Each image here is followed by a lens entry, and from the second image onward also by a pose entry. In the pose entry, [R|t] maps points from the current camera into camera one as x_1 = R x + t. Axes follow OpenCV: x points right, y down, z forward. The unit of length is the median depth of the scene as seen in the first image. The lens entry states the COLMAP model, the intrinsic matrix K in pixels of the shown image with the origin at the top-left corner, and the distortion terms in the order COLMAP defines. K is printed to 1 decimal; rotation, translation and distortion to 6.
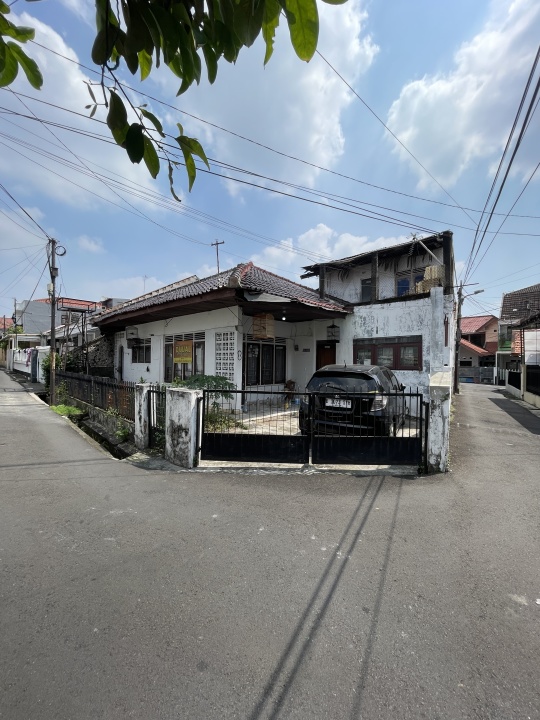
lens RADIAL K [[288.3, 0, 274.3], [0, 288.3, 360.3], [0, 0, 1]] dist [-0.003548, 0.001138]
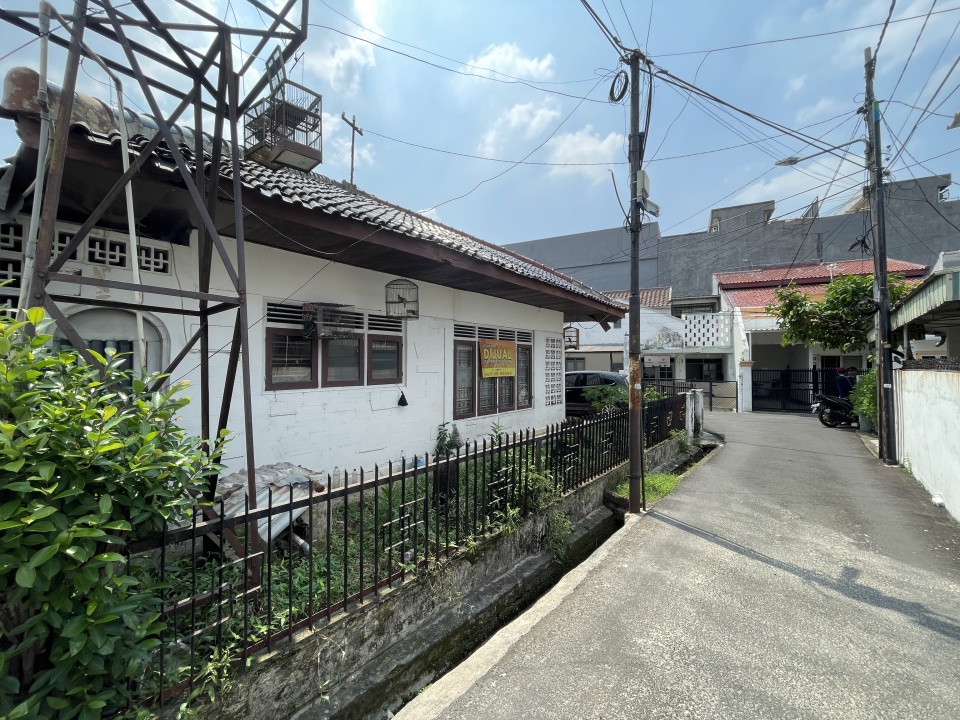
lens RADIAL K [[384.3, 0, 481.1], [0, 384.3, 356.6], [0, 0, 1]] dist [-0.003548, 0.001138]
pose [[-0.072031, 0.005470, 0.997387, -1.738018], [-0.007740, 0.999952, -0.006043, -0.043772], [-0.997372, -0.008155, -0.071985, 1.714918]]
